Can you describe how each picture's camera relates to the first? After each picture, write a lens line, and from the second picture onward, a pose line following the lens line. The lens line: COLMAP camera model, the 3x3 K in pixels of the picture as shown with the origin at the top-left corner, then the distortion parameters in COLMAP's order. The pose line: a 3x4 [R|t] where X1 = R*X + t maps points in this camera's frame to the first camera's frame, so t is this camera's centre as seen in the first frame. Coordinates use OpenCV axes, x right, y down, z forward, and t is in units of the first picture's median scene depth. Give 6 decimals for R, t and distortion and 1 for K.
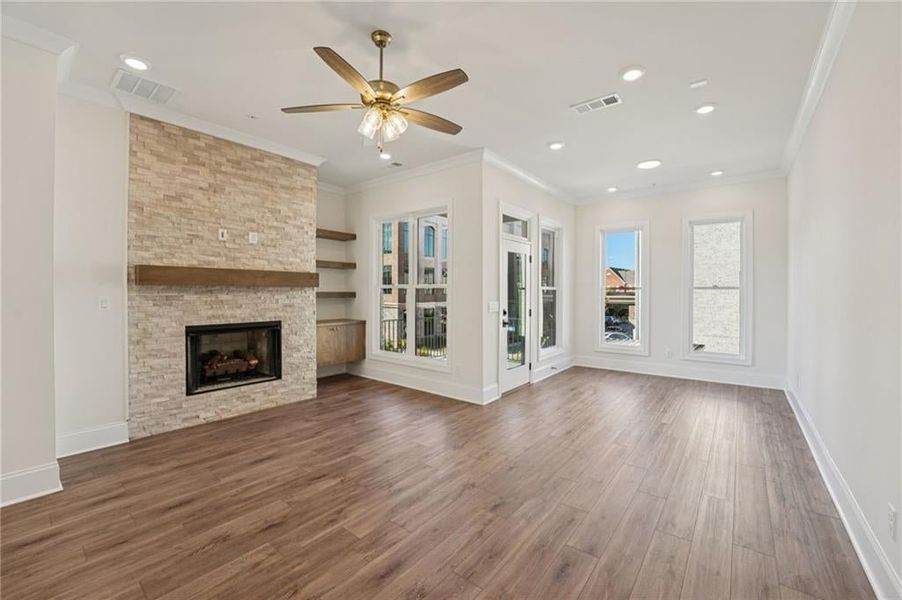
lens RADIAL K [[366.6, 0, 451.3], [0, 366.6, 292.9], [0, 0, 1]] dist [-0.031340, 0.004797]
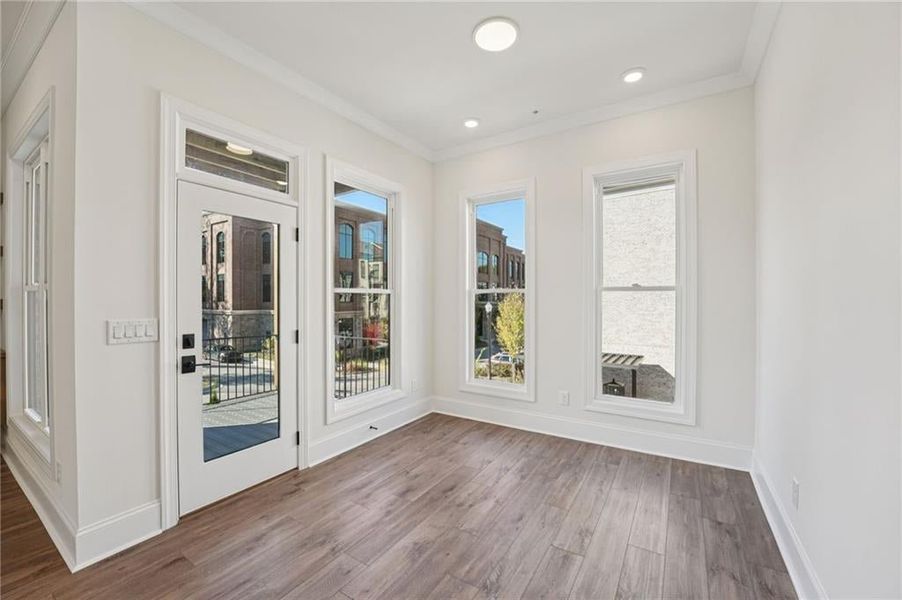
lens RADIAL K [[366.6, 0, 444.4], [0, 366.6, 302.1], [0, 0, 1]] dist [-0.031340, 0.004797]
pose [[0.995324, -0.006075, 0.096404, 0.515836], [0.005574, 0.999970, 0.005460, 0.004455], [-0.096435, -0.004897, 0.995327, 0.626366]]
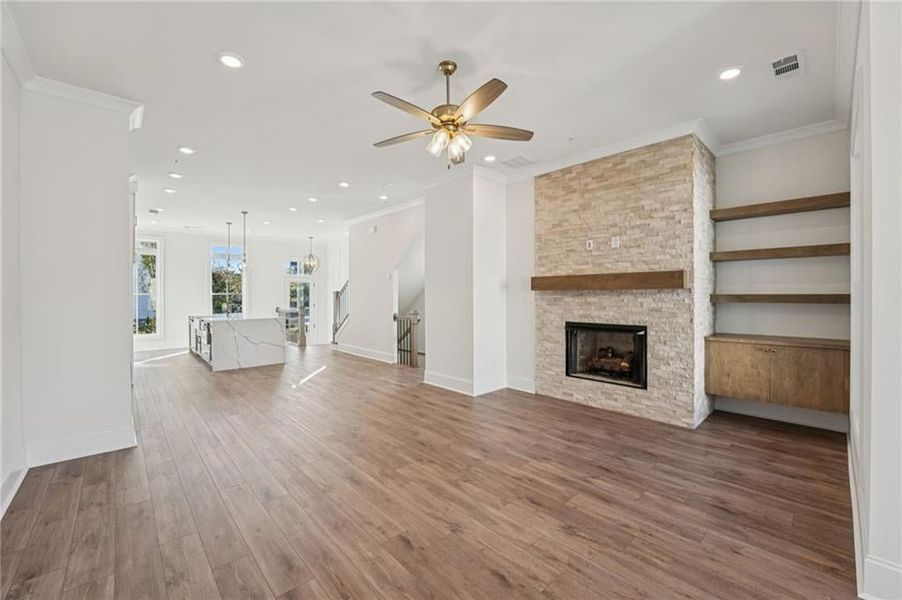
lens RADIAL K [[366.6, 0, 451.3], [0, 366.6, 297.2], [0, 0, 1]] dist [-0.031340, 0.004797]
pose [[-0.146812, -0.001023, -0.989164, 0.555159], [-0.002081, 0.999998, -0.000726, 0.006057], [0.989162, 0.001952, -0.146813, 0.712866]]
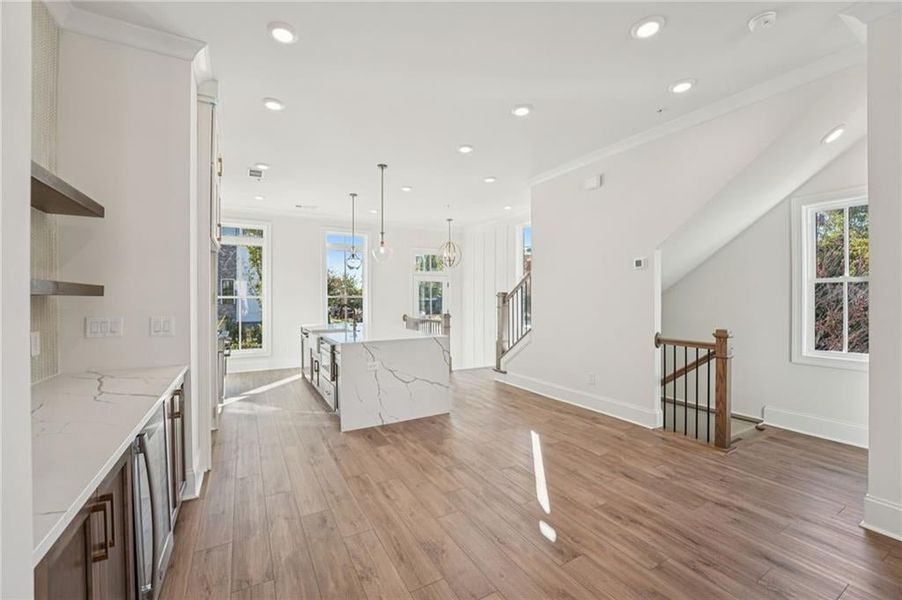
lens RADIAL K [[366.6, 0, 452.6], [0, 366.6, 301.5], [0, 0, 1]] dist [-0.031340, 0.004797]
pose [[-0.363777, 0.002061, -0.931484, -0.119274], [-0.002039, 0.999993, 0.003009, 0.003014], [0.931484, 0.002994, -0.363770, 0.026634]]
